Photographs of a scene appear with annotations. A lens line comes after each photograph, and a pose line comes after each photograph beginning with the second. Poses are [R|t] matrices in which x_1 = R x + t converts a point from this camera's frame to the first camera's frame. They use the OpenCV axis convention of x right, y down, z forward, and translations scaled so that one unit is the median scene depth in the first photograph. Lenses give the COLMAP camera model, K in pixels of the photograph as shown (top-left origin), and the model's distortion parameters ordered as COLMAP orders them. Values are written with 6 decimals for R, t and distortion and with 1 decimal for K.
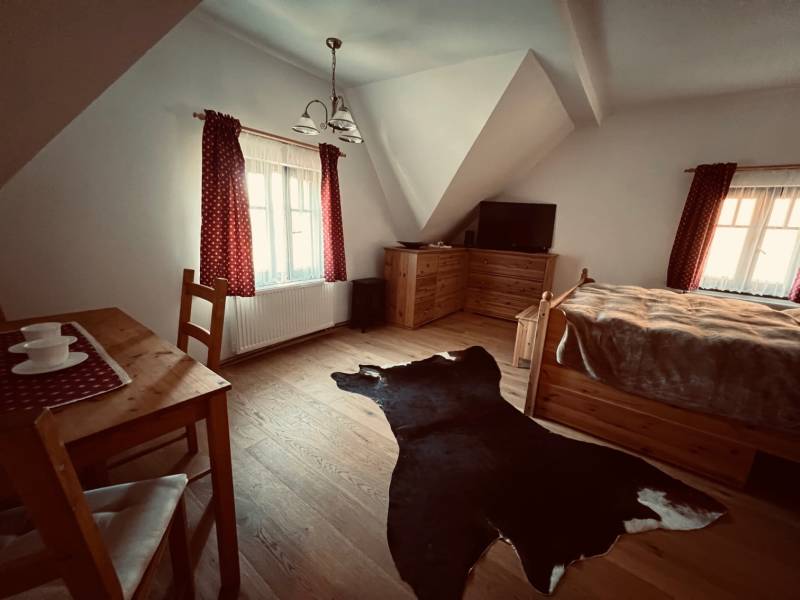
lens RADIAL K [[320.4, 0, 401.5], [0, 320.4, 299.3], [0, 0, 1]] dist [0.000021, 0.000247]
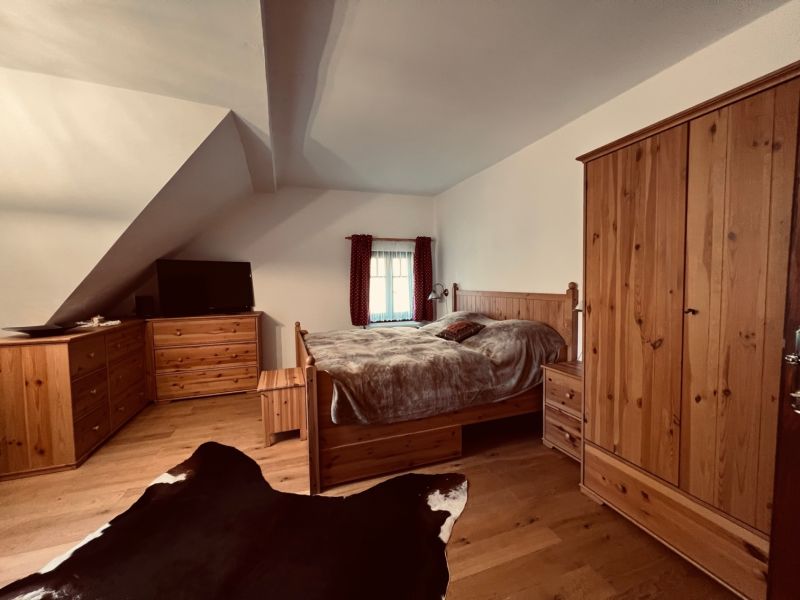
lens RADIAL K [[320.4, 0, 405.7], [0, 320.4, 298.0], [0, 0, 1]] dist [0.000021, 0.000247]
pose [[0.548342, -0.102728, 0.829921, -0.152667], [0.230565, 0.972532, -0.031957, -0.085306], [-0.803842, 0.208874, 0.556965, 0.161909]]
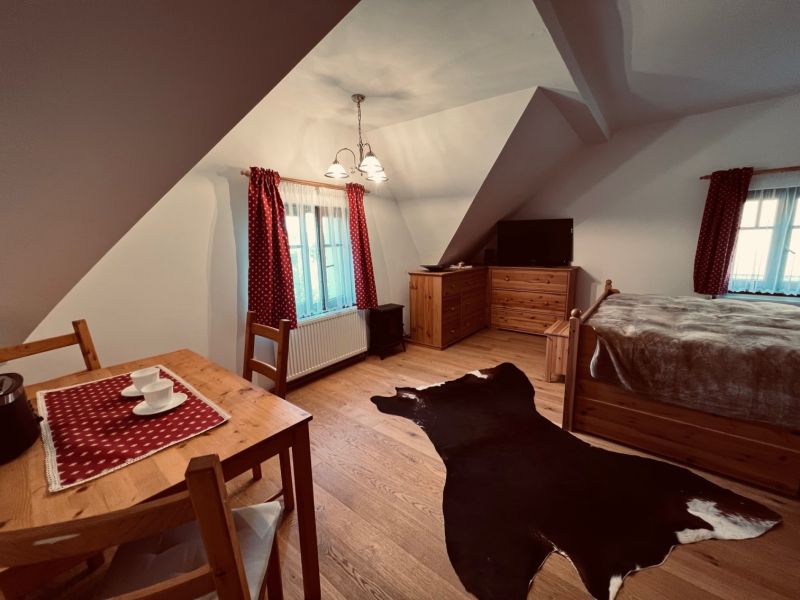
lens RADIAL K [[320.4, 0, 401.1], [0, 320.4, 298.4], [0, 0, 1]] dist [0.000021, 0.000247]
pose [[0.996527, -0.064916, -0.052153, -0.049145], [0.061898, 0.996423, -0.057534, -0.028984], [0.055701, 0.054106, 0.996980, -0.068434]]
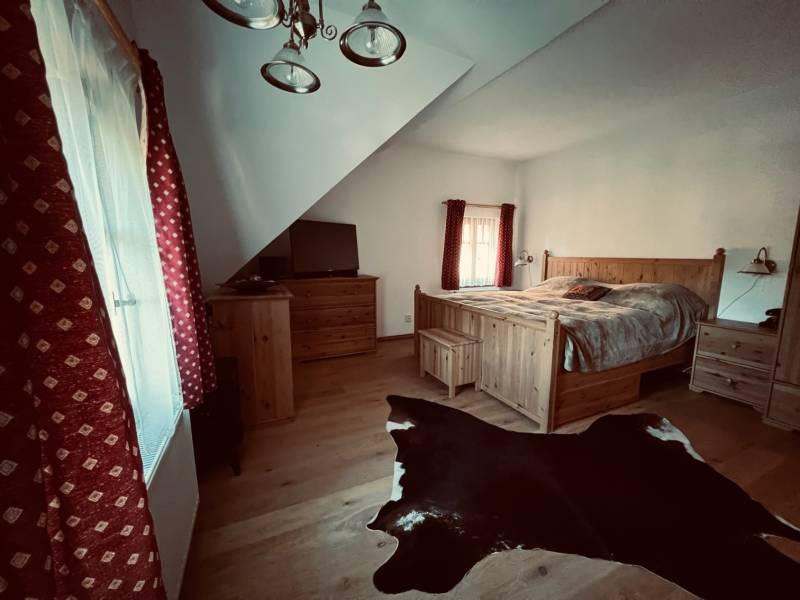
lens RADIAL K [[320.4, 0, 404.0], [0, 320.4, 297.4], [0, 0, 1]] dist [0.000021, 0.000247]
pose [[0.472980, -0.173148, 0.863892, -0.594276], [0.221143, 0.972443, 0.073829, -0.220406], [-0.852869, 0.156123, 0.498237, 0.772253]]
